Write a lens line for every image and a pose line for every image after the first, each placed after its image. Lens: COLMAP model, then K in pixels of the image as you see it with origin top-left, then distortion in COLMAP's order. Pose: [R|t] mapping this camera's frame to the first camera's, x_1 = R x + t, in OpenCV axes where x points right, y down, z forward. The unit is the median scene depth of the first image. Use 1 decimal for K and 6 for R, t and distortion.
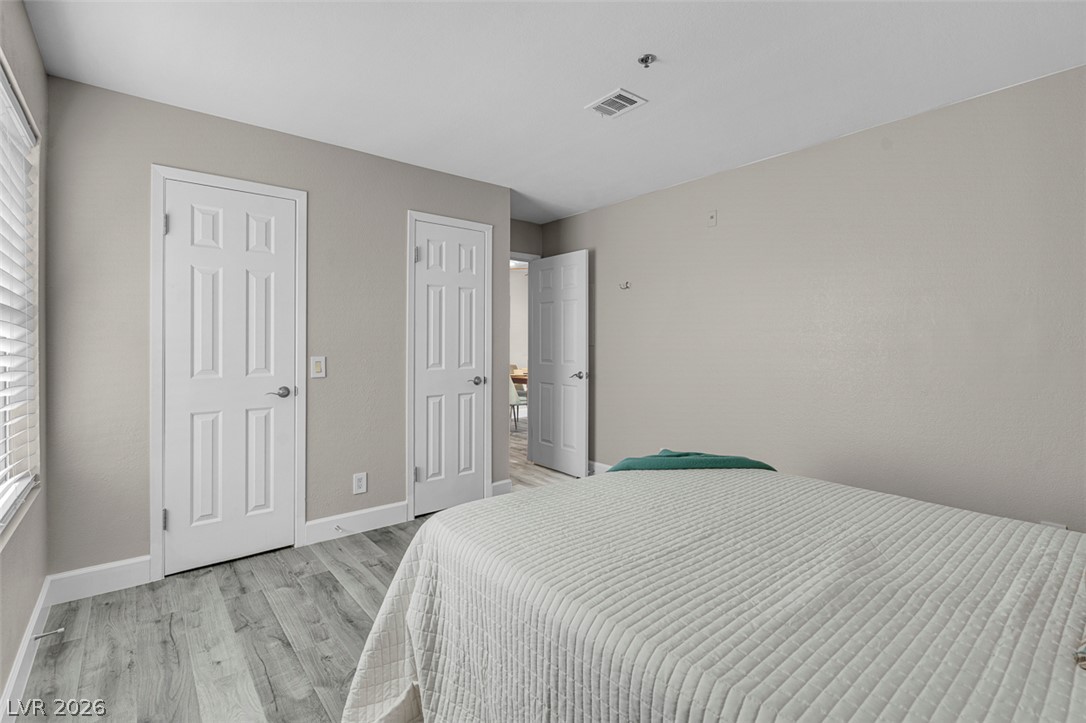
lens RADIAL K [[503.7, 0, 543.4], [0, 503.7, 343.2], [0, 0, 1]] dist [-0.000135, 0.000423]
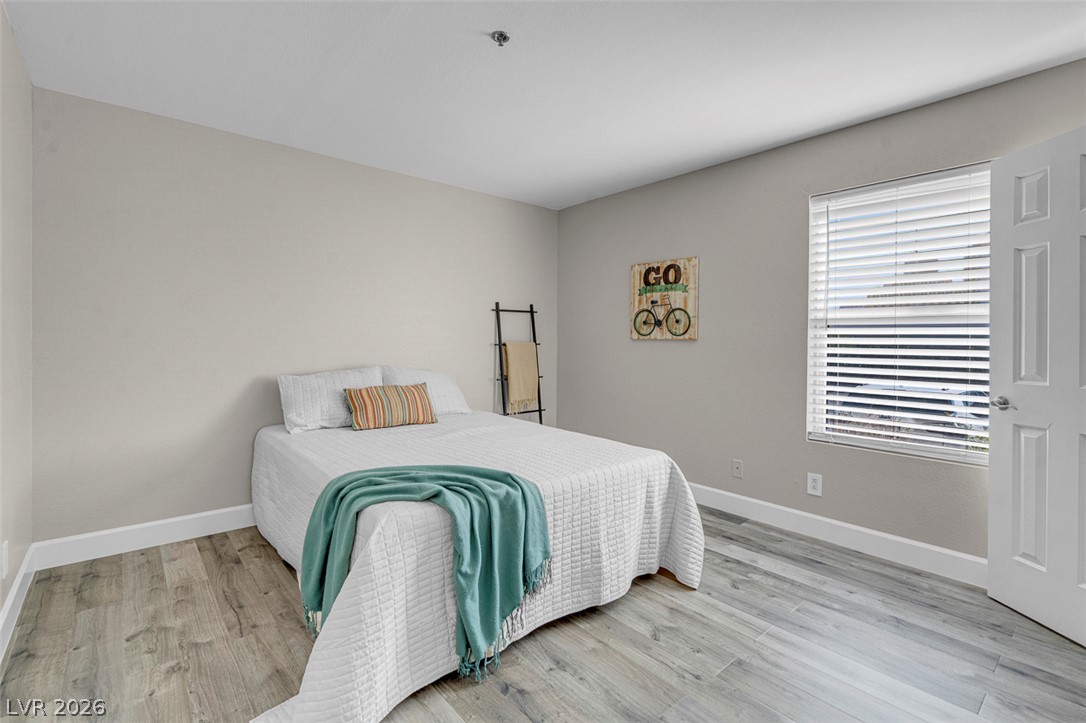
lens RADIAL K [[503.7, 0, 543.4], [0, 503.7, 343.2], [0, 0, 1]] dist [-0.000135, 0.000423]
pose [[-0.999819, -0.010034, -0.016195, 0.197951], [-0.010035, 0.999950, 0.000018, 0.022489], [0.016194, 0.000180, -0.999869, 2.936325]]
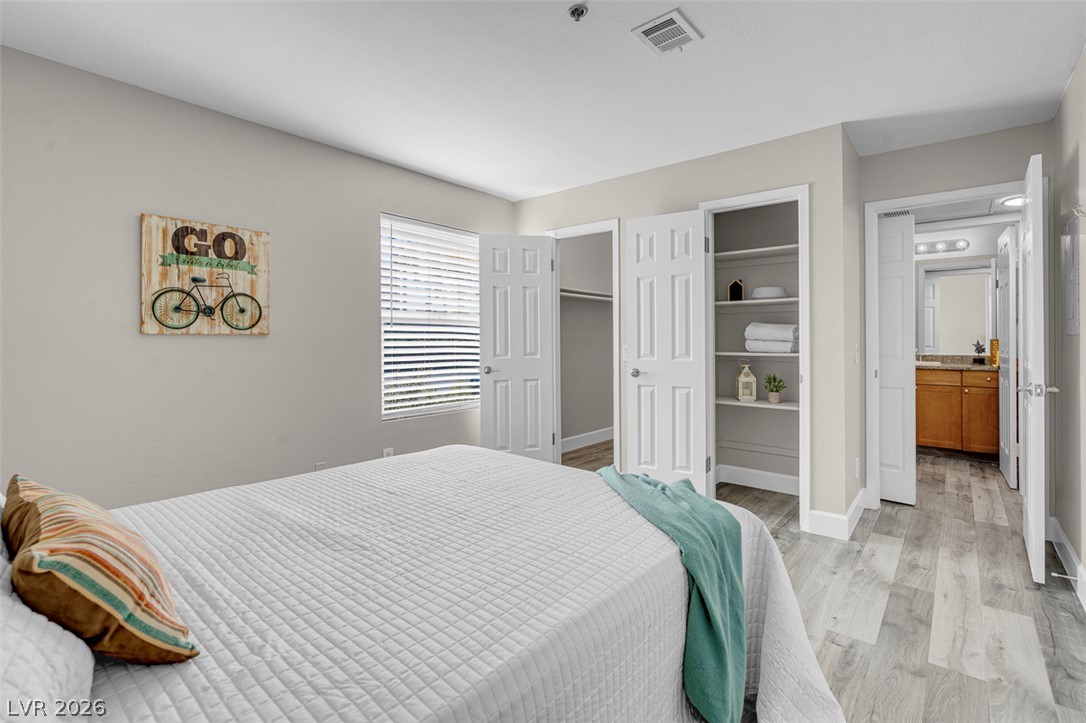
lens RADIAL K [[503.7, 0, 543.4], [0, 503.7, 343.2], [0, 0, 1]] dist [-0.000135, 0.000423]
pose [[0.183529, 0.007435, -0.982986, 1.610679], [0.005701, 0.999947, 0.008628, 0.020122], [0.982998, -0.007188, 0.183477, 1.164311]]
